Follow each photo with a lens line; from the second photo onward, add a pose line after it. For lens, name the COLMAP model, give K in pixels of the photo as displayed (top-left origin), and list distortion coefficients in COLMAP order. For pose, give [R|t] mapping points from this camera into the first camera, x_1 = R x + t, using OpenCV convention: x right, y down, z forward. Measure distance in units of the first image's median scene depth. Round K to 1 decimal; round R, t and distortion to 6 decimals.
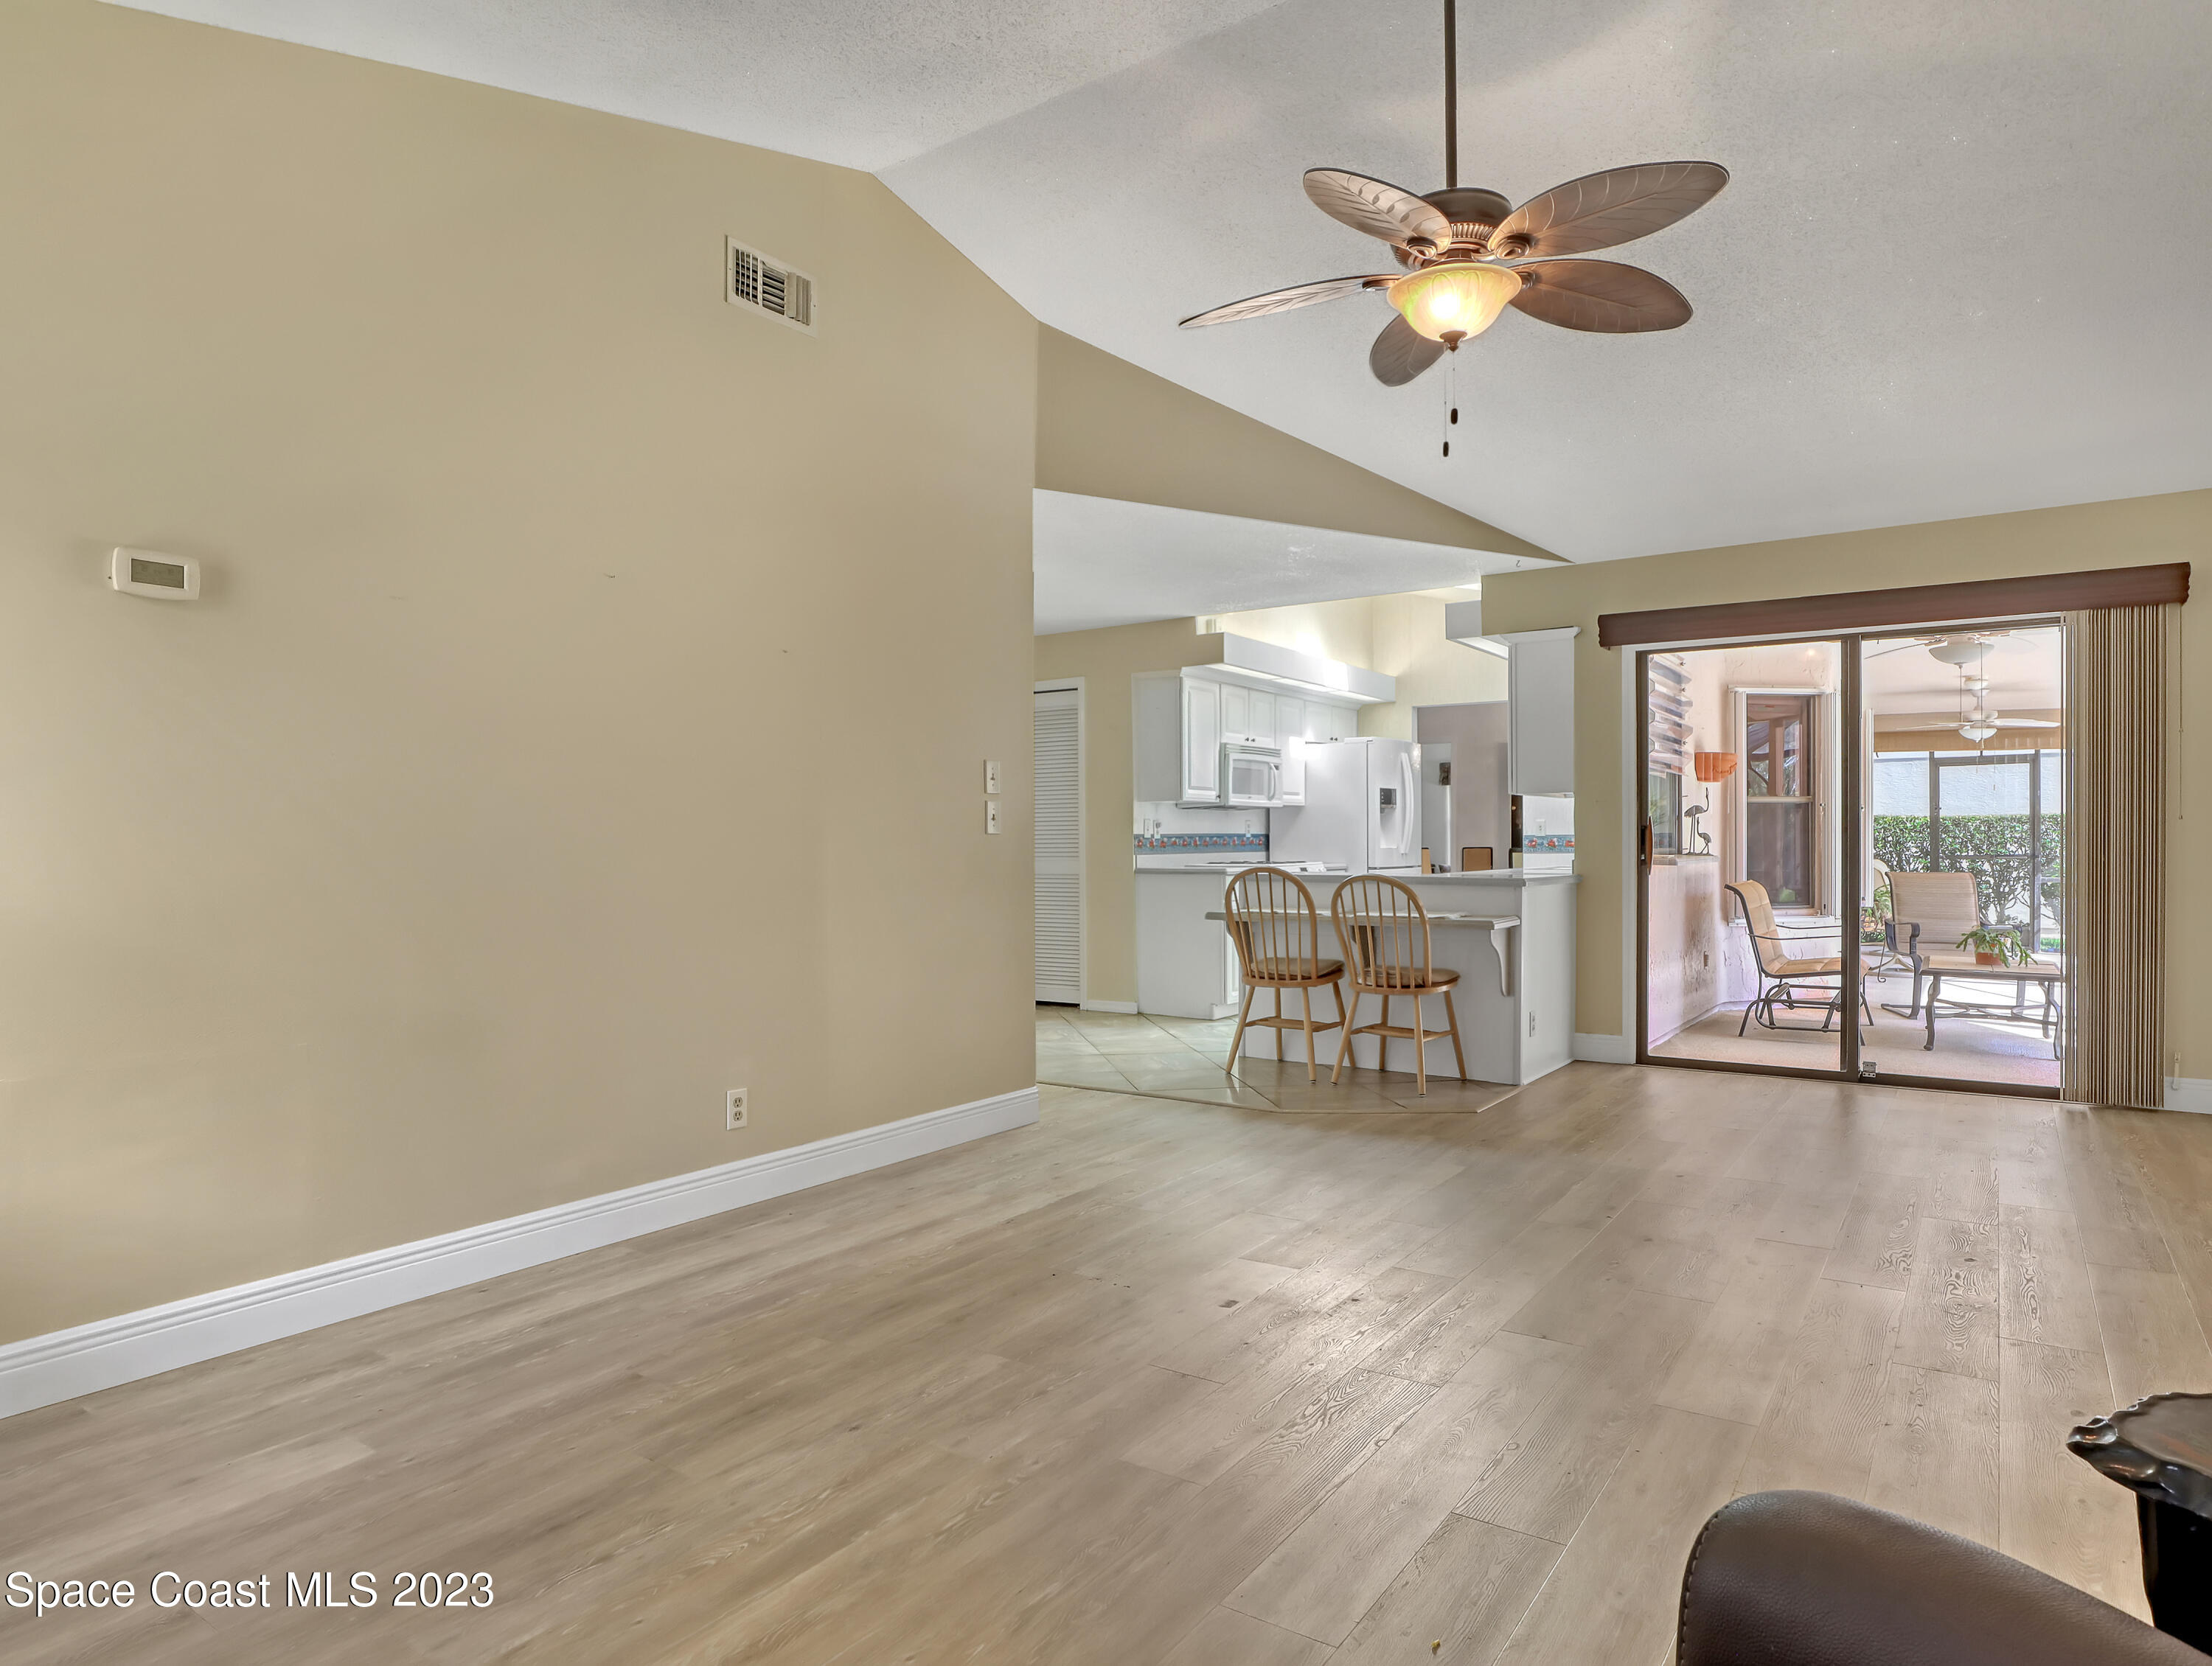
lens RADIAL K [[1338.5, 0, 1086.9], [0, 1338.5, 856.4], [0, 0, 1]] dist [-0.023490, 0.001276]
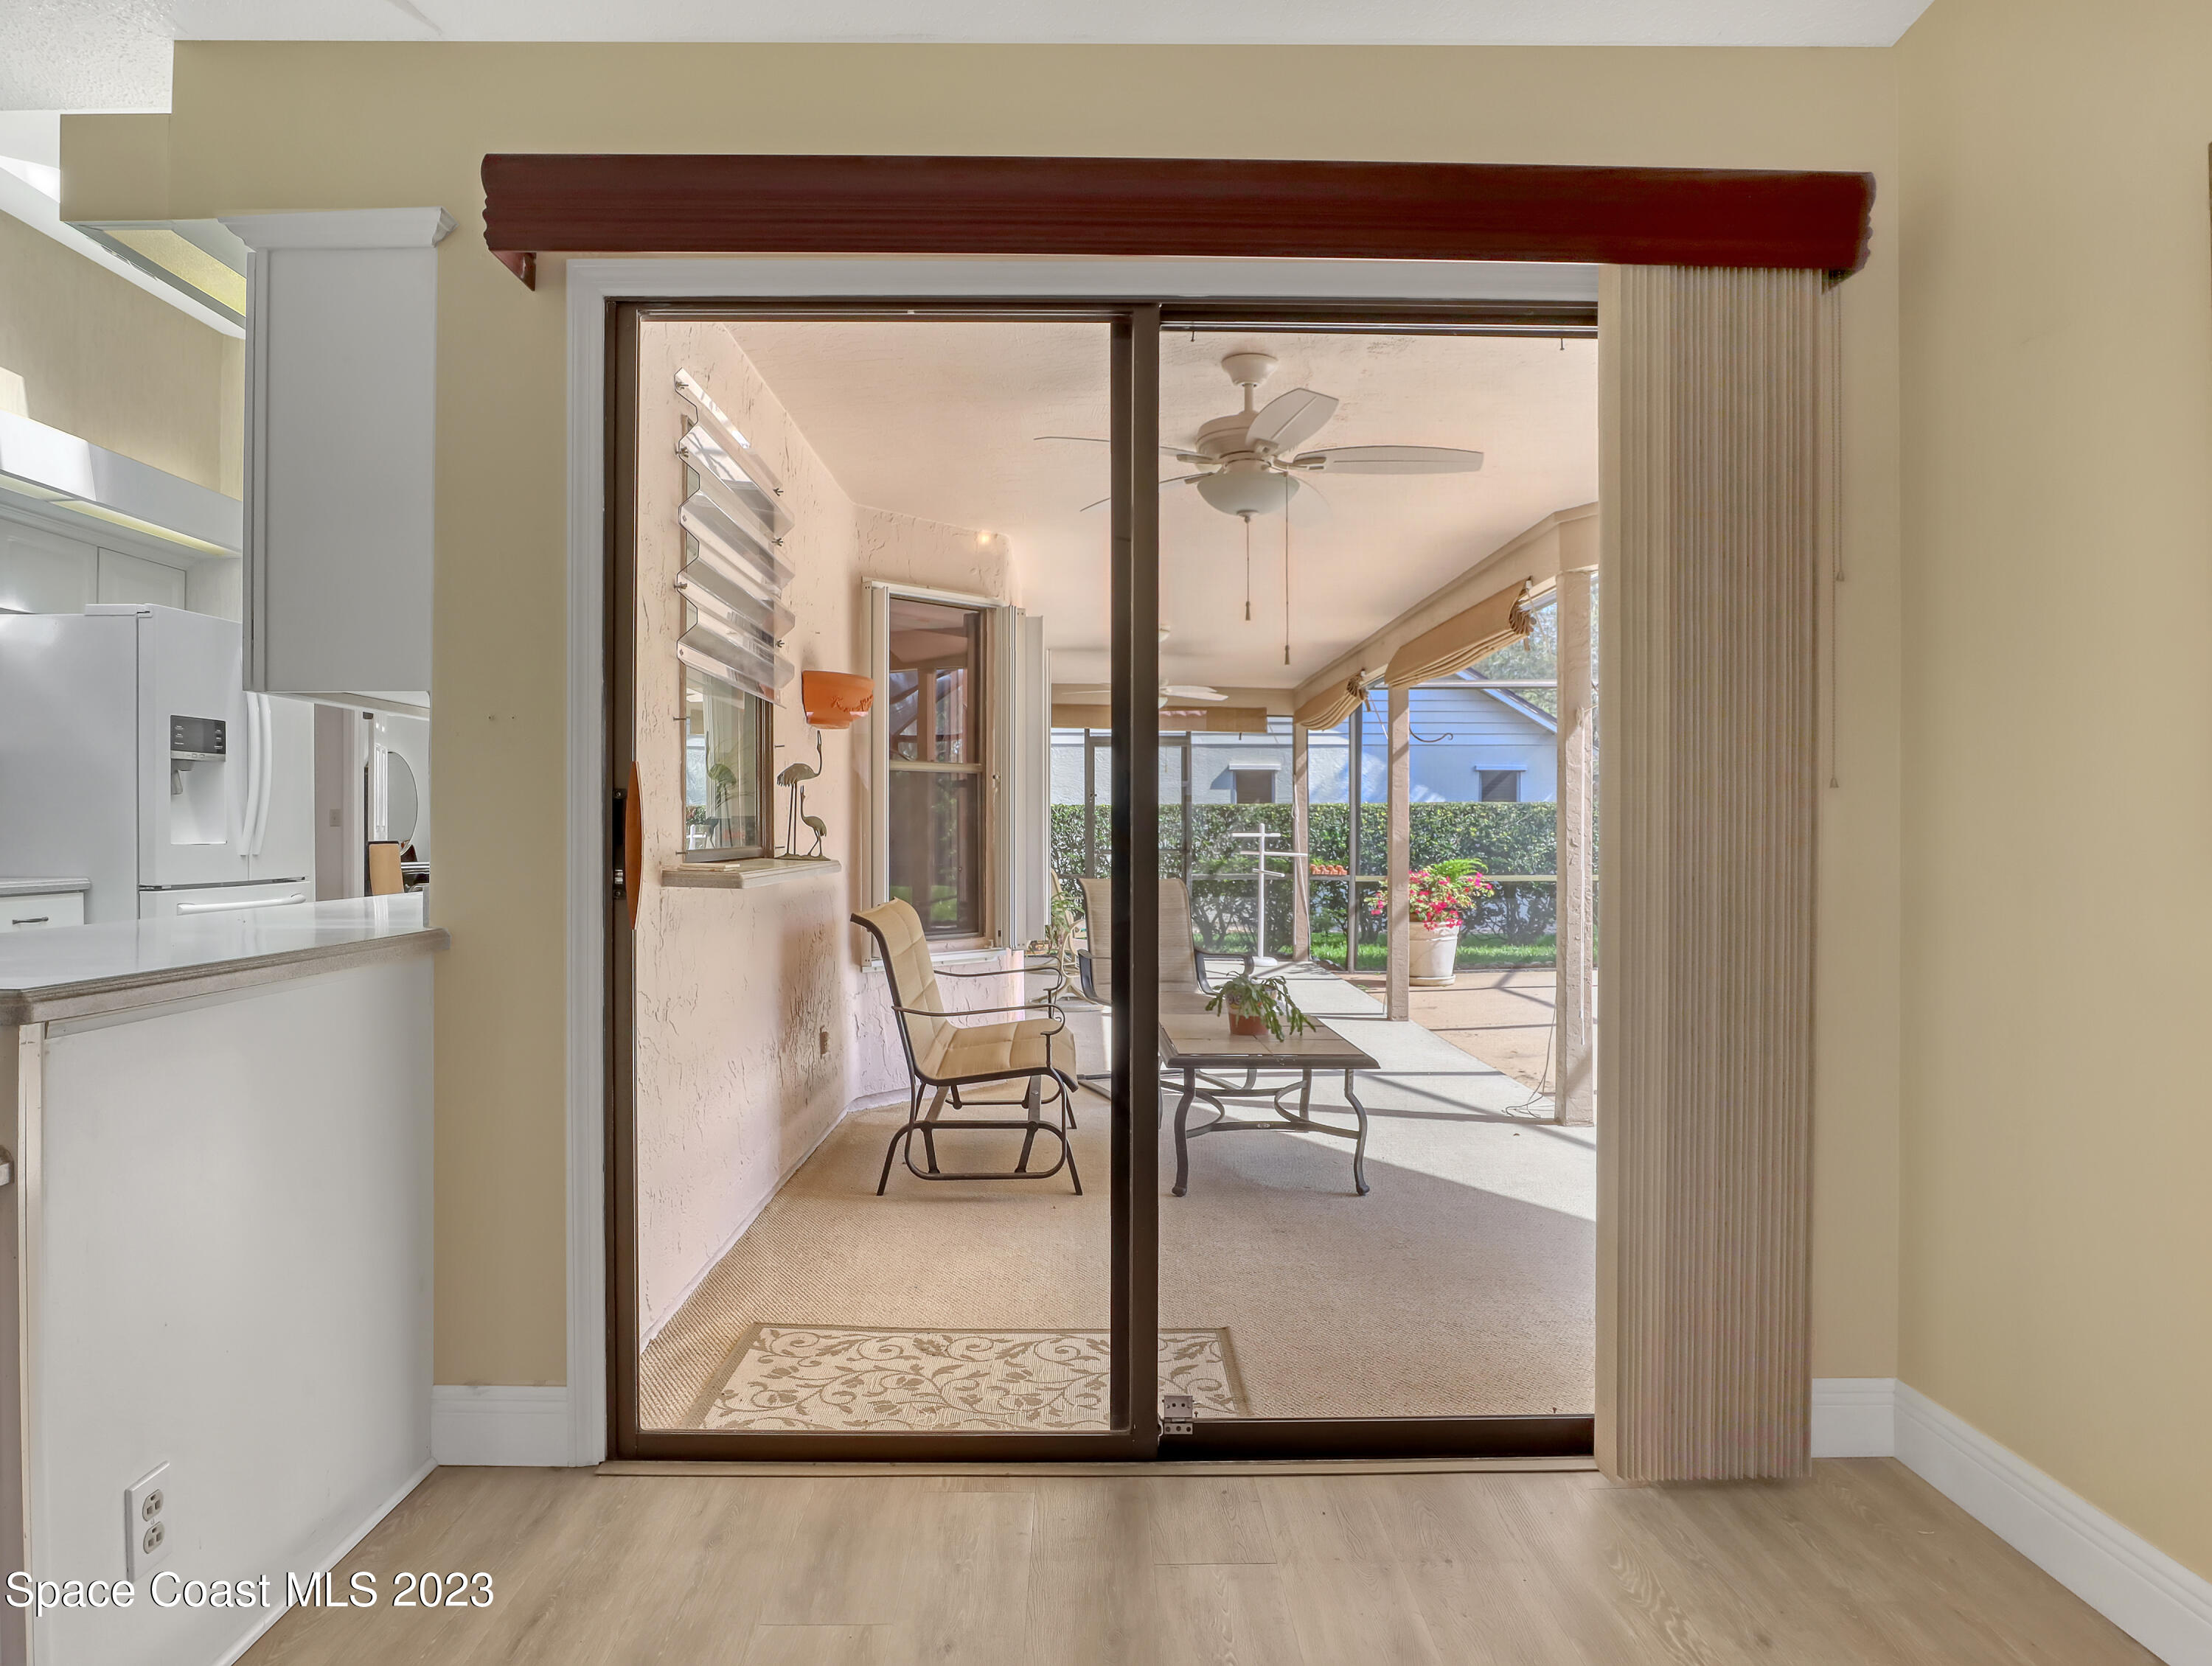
lens RADIAL K [[1338.5, 0, 1101.0], [0, 1338.5, 844.3], [0, 0, 1]] dist [-0.023490, 0.001276]
pose [[0.815162, 0.000339, 0.579233, 0.250062], [0.000167, 1.000000, -0.000820, -0.006392], [-0.579234, 0.000765, 0.815161, 0.505203]]
